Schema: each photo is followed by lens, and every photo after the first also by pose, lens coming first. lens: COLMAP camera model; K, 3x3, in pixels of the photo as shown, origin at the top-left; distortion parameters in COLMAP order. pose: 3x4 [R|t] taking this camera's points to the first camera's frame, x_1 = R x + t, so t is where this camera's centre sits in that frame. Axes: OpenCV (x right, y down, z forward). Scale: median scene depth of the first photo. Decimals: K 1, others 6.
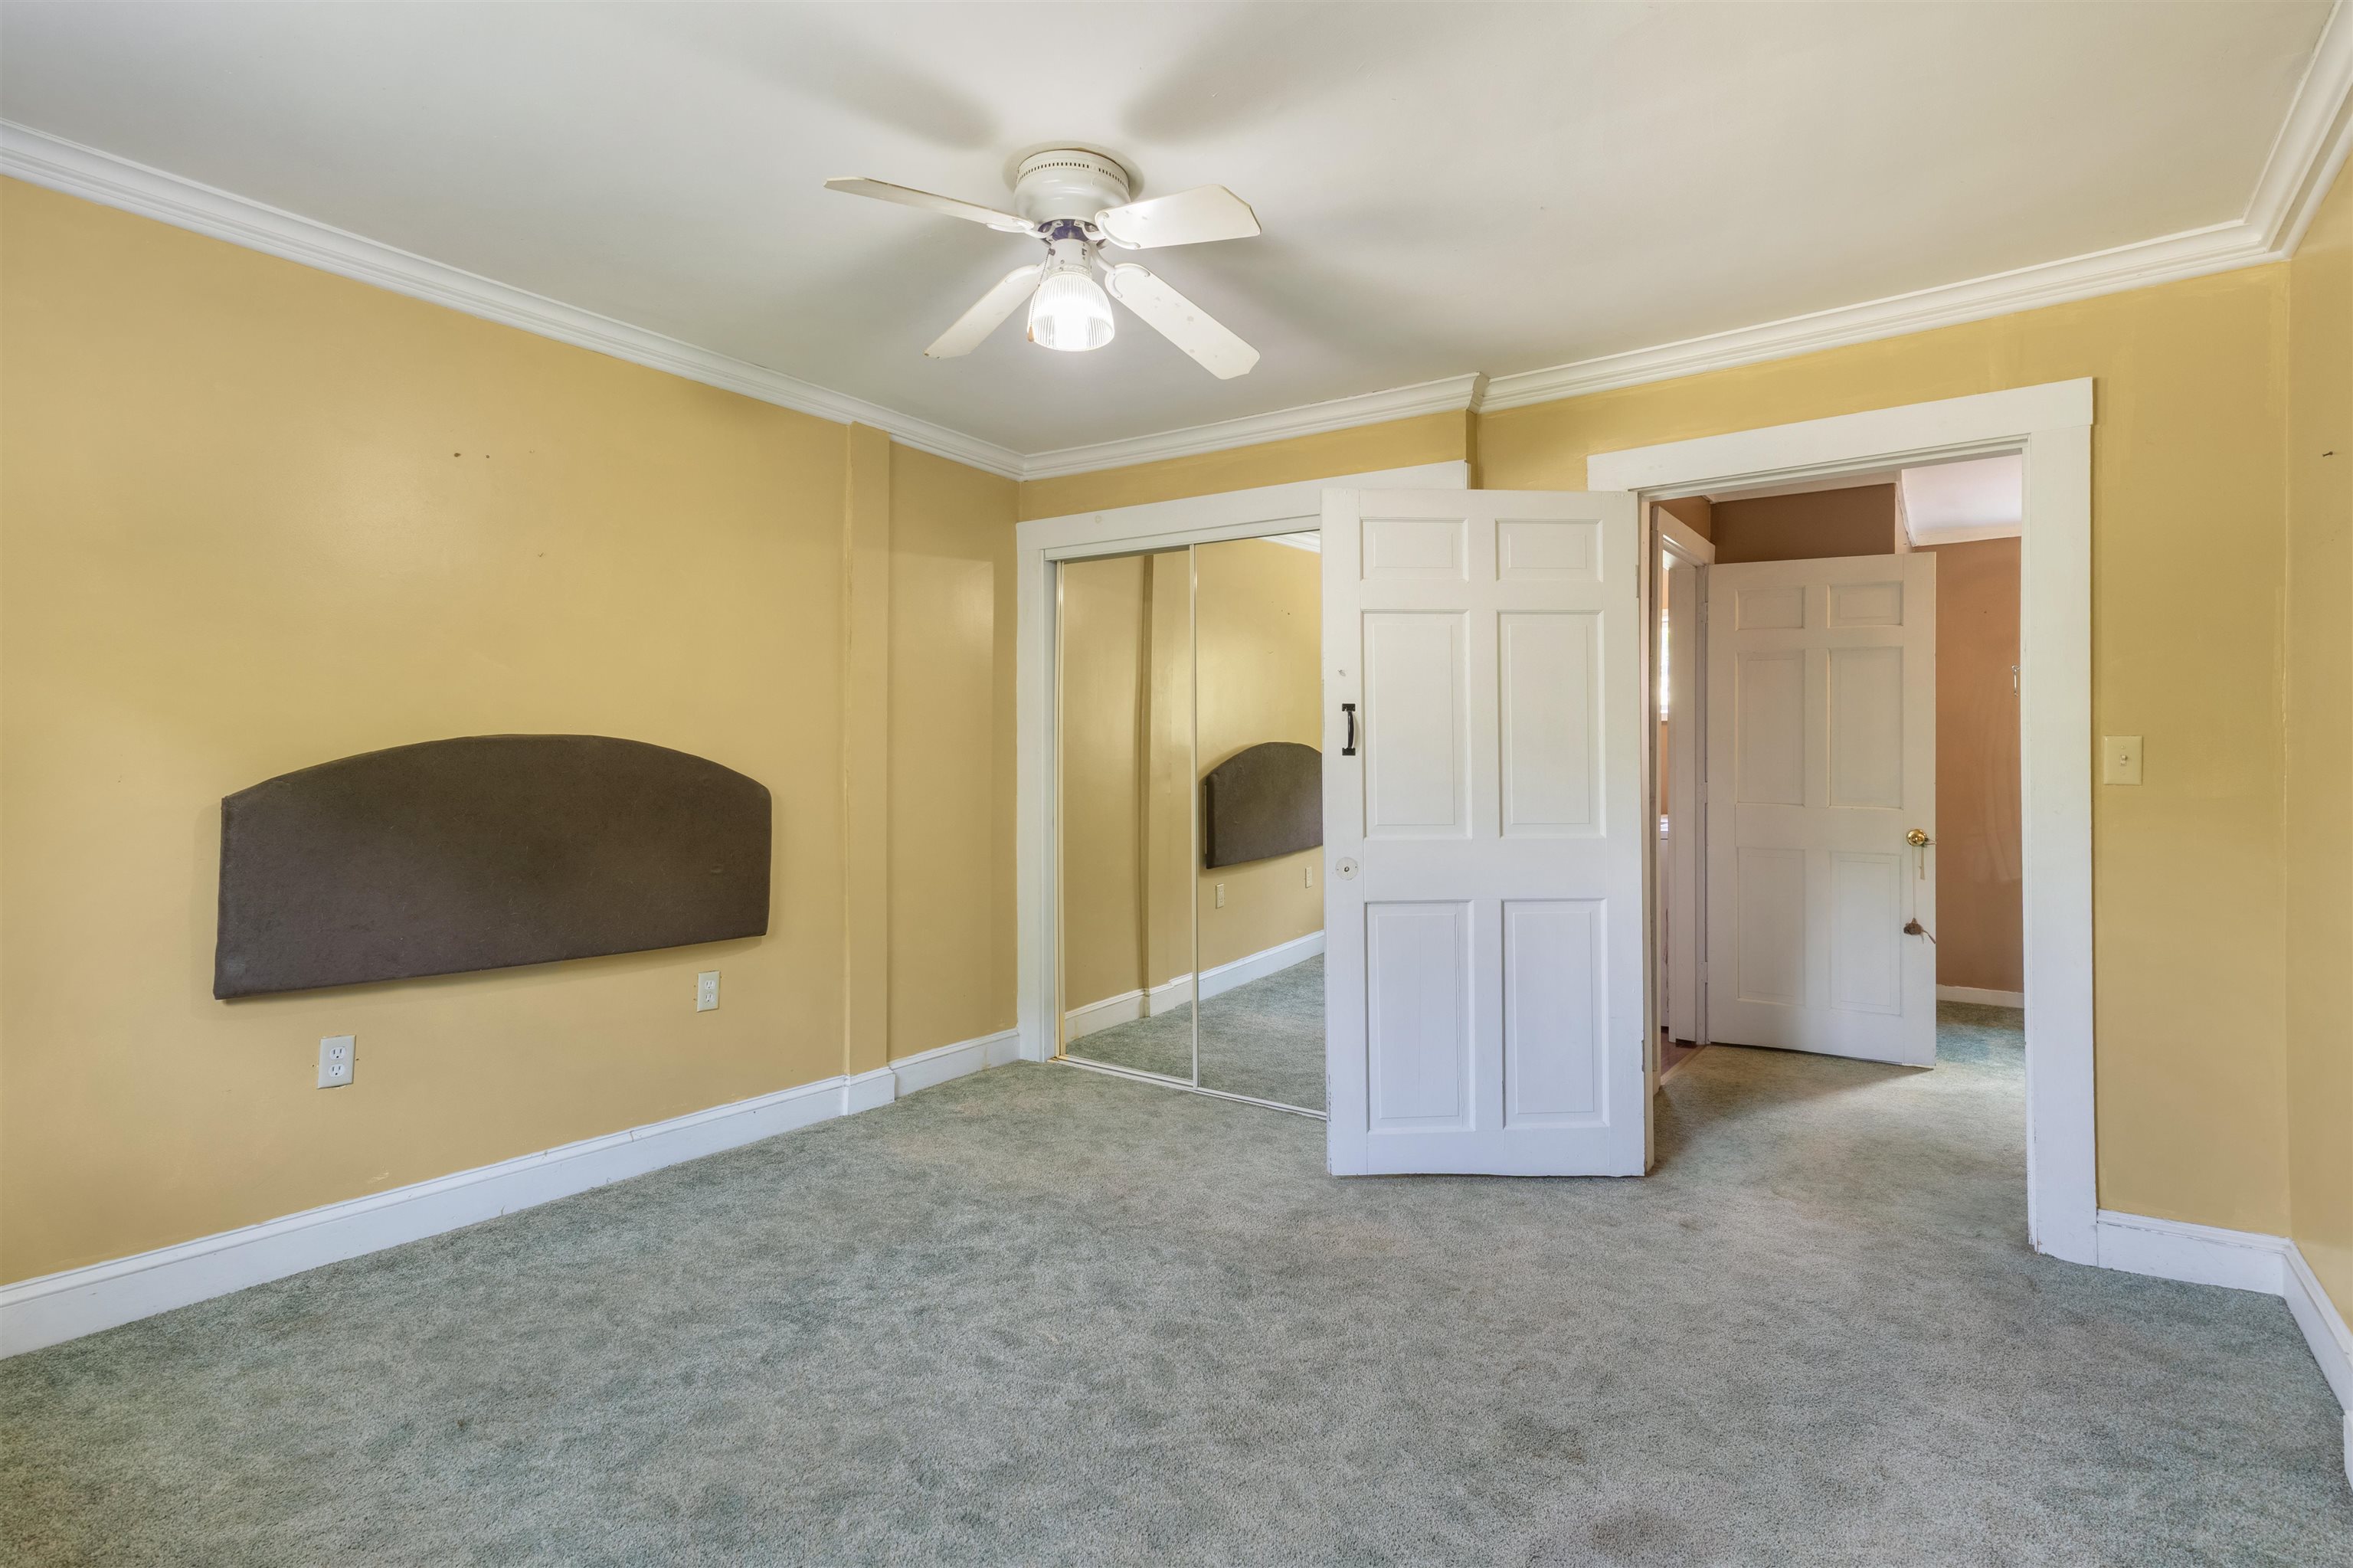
lens RADIAL K [[1167.4, 0, 1166.9], [0, 1167.4, 781.1], [0, 0, 1]] dist [0.002196, 0.001011]
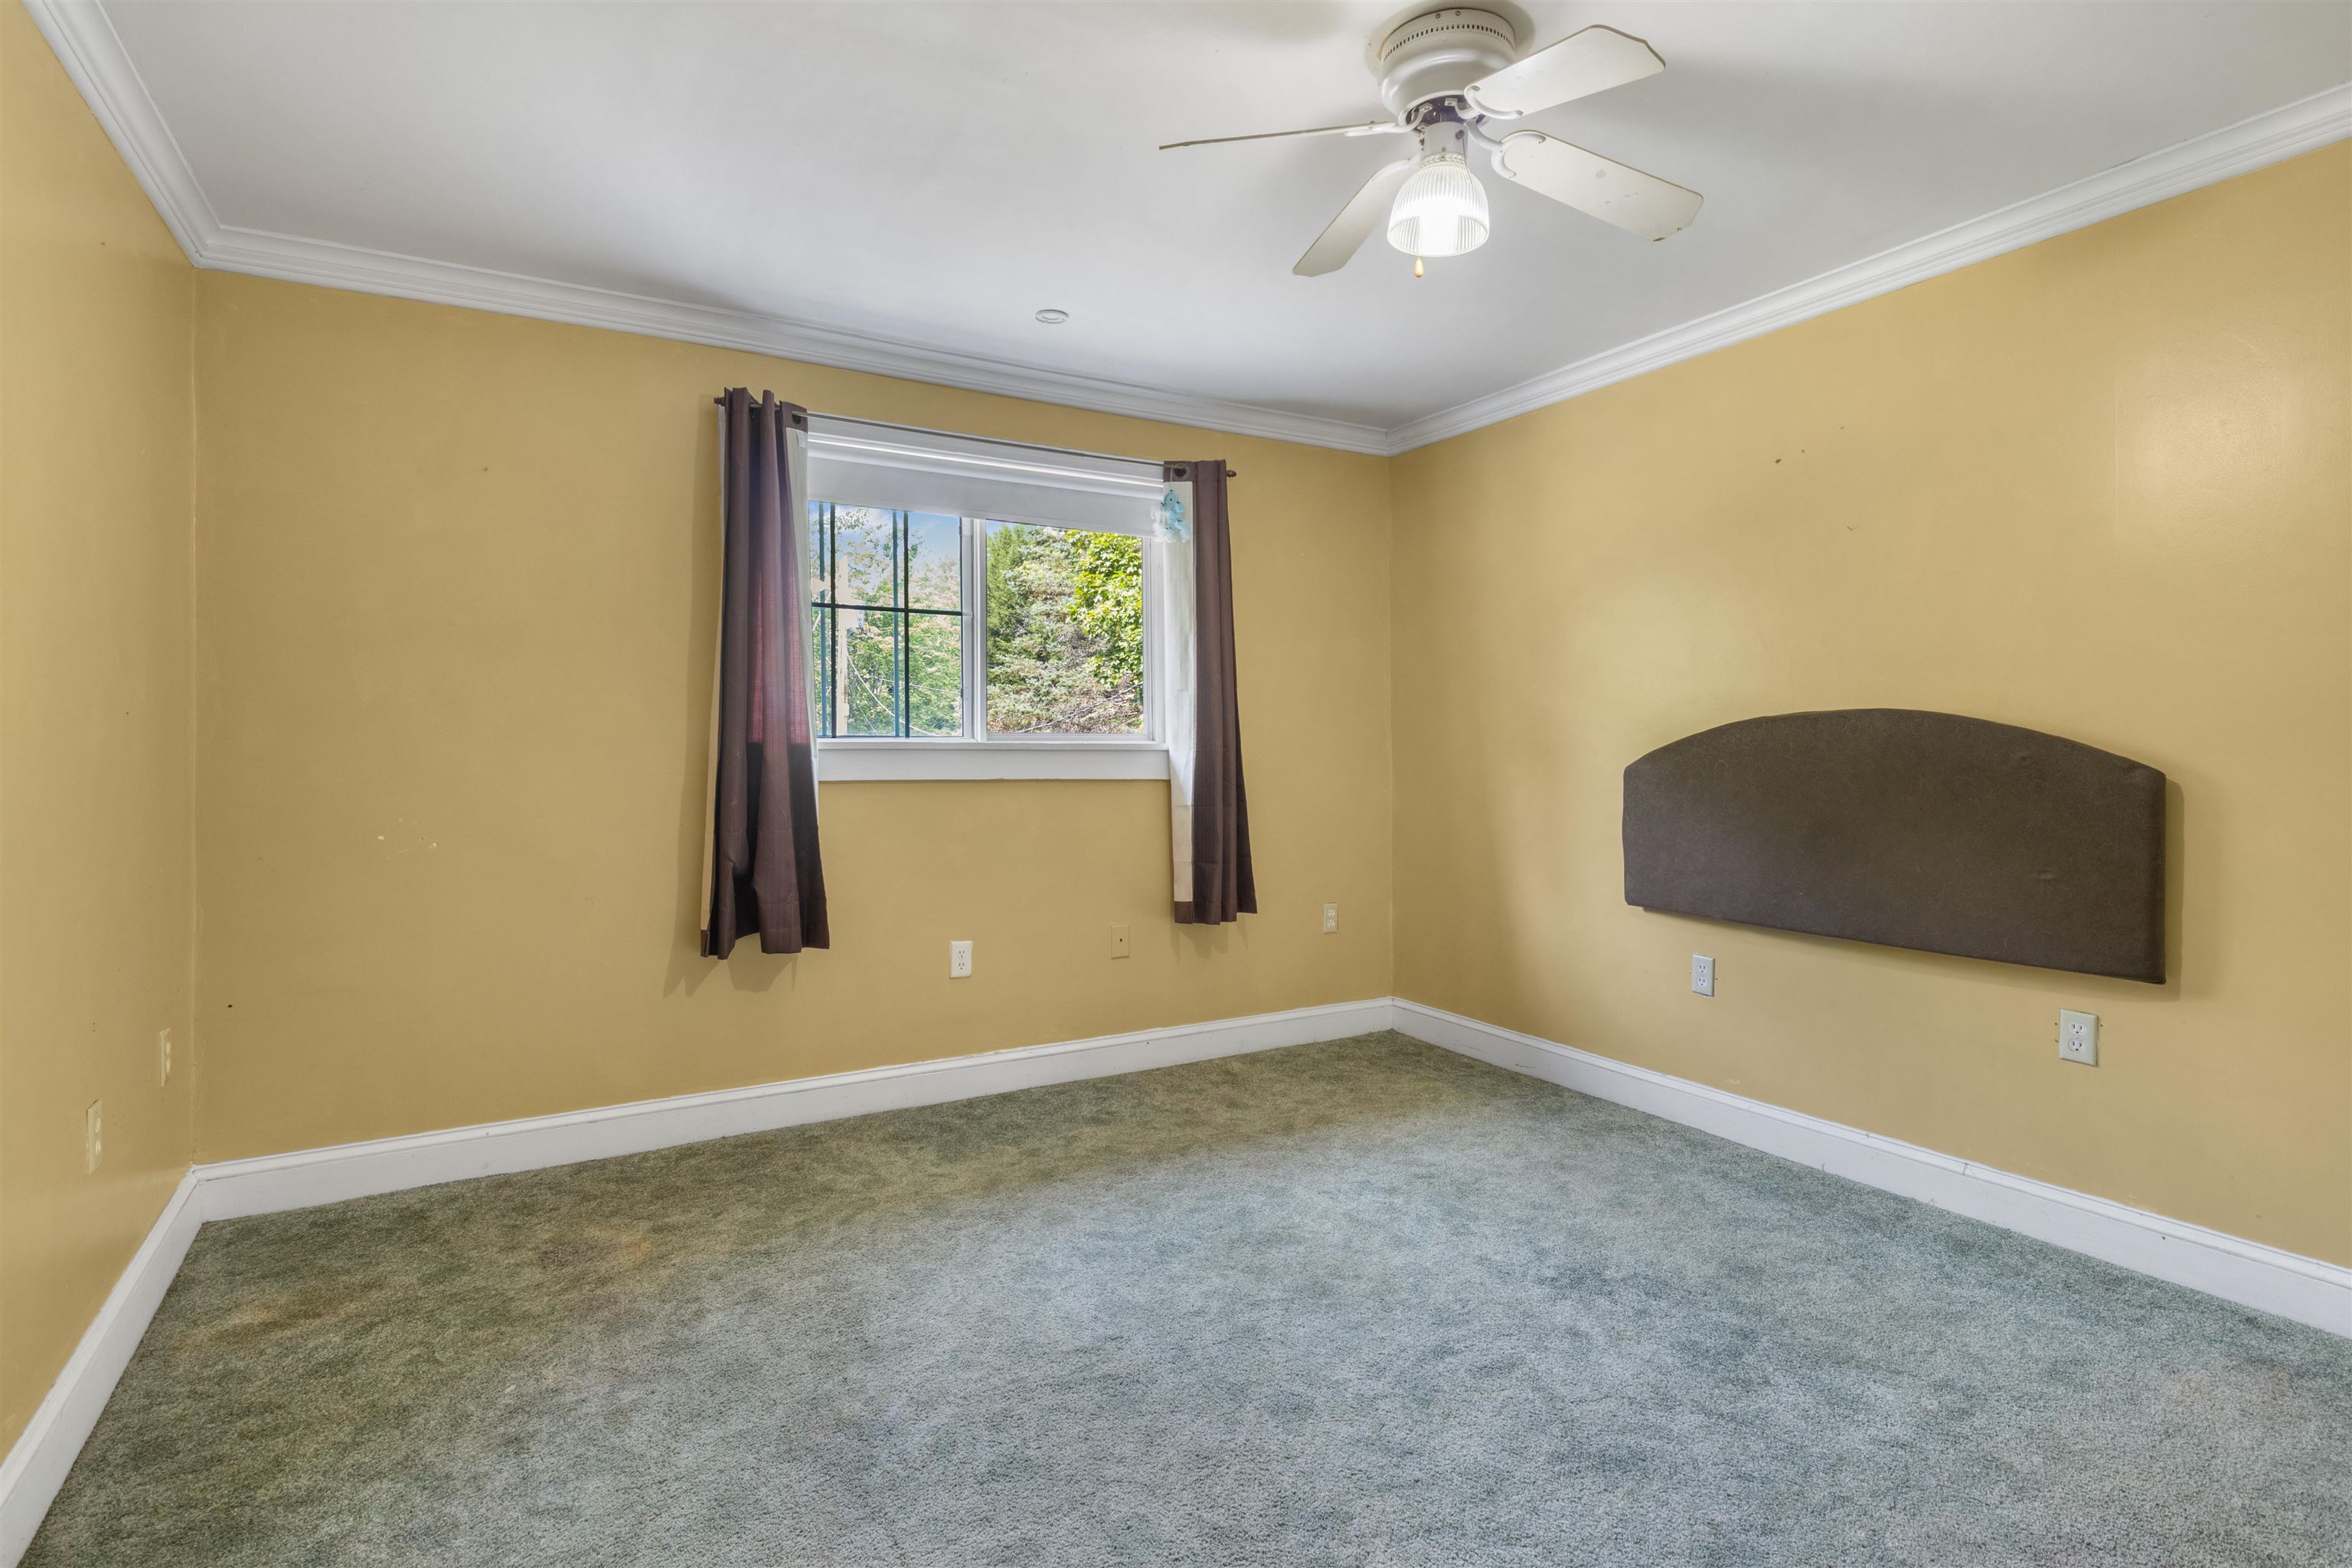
lens RADIAL K [[1190.8, 0, 1171.1], [0, 1190.8, 768.1], [0, 0, 1]] dist [0.003073, 0.000089]
pose [[-0.404568, 0.021811, -0.914248, 0.727006], [-0.006459, 0.999622, 0.026706, -0.015642], [0.914485, 0.016709, -0.404274, 1.019063]]
